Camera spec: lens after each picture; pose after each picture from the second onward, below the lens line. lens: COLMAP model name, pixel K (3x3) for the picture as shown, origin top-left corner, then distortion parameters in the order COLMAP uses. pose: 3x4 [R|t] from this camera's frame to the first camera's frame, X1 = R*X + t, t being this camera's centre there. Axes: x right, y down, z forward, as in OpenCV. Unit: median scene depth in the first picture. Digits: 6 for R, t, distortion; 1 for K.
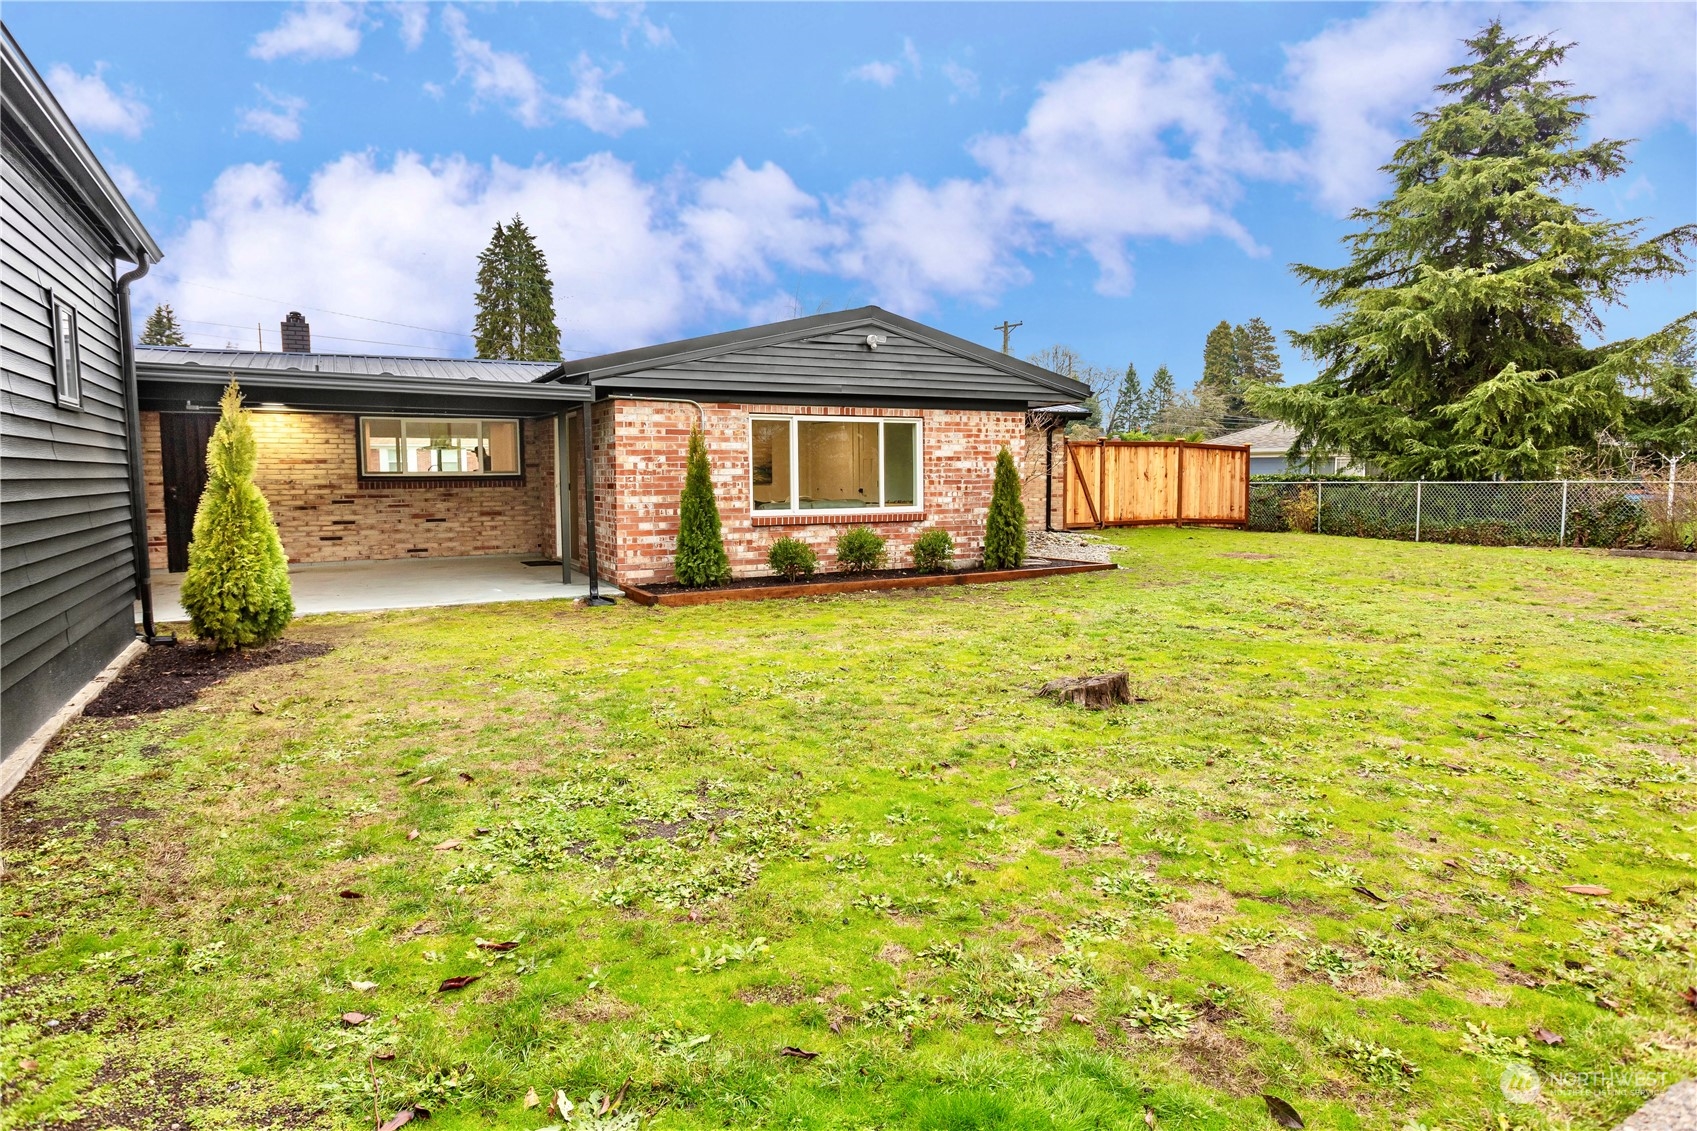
lens RADIAL K [[971.1, 0, 837.7], [0, 971.1, 566.4], [0, 0, 1]] dist [-0.005738, 0.000892]
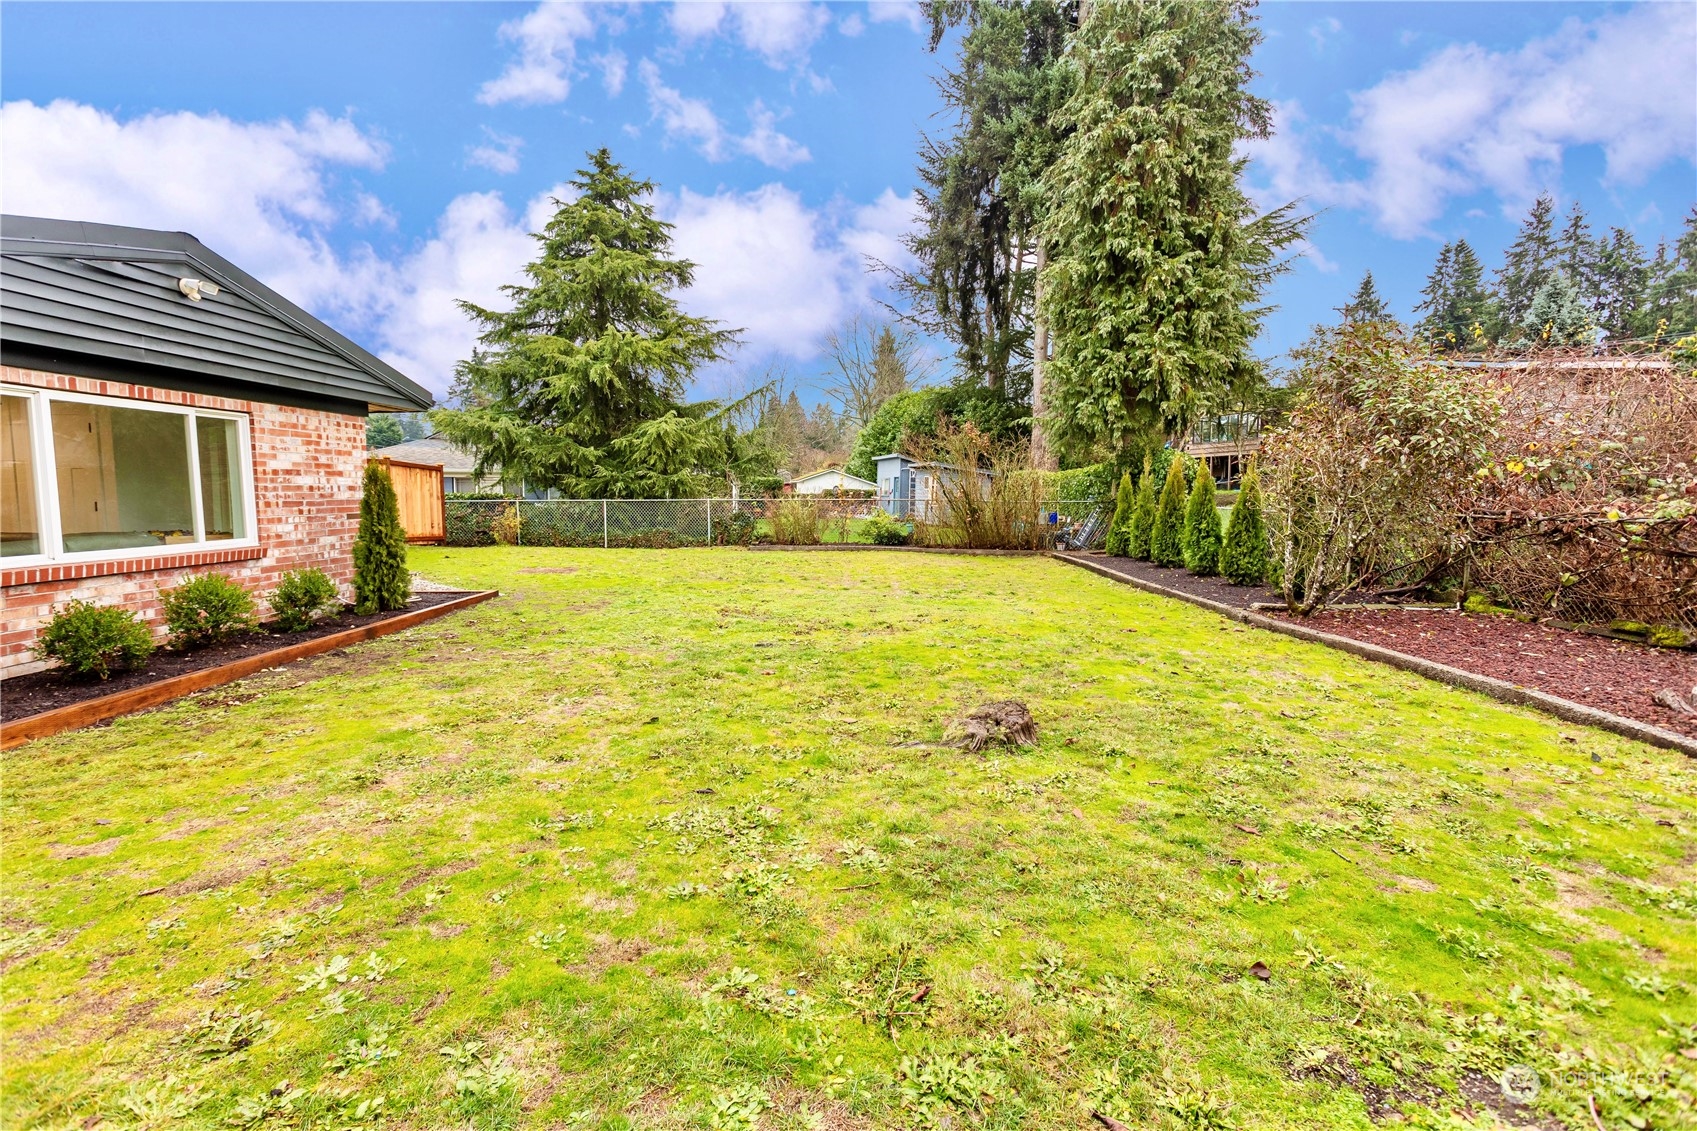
lens RADIAL K [[805.2, 0, 846.8], [0, 805.2, 556.9], [0, 0, 1]] dist [0.002303, 0.001363]
pose [[0.485382, -0.064489, 0.871921, -0.213521], [0.076396, 0.996590, 0.031181, -0.032796], [-0.870958, 0.051477, 0.488653, 0.327570]]
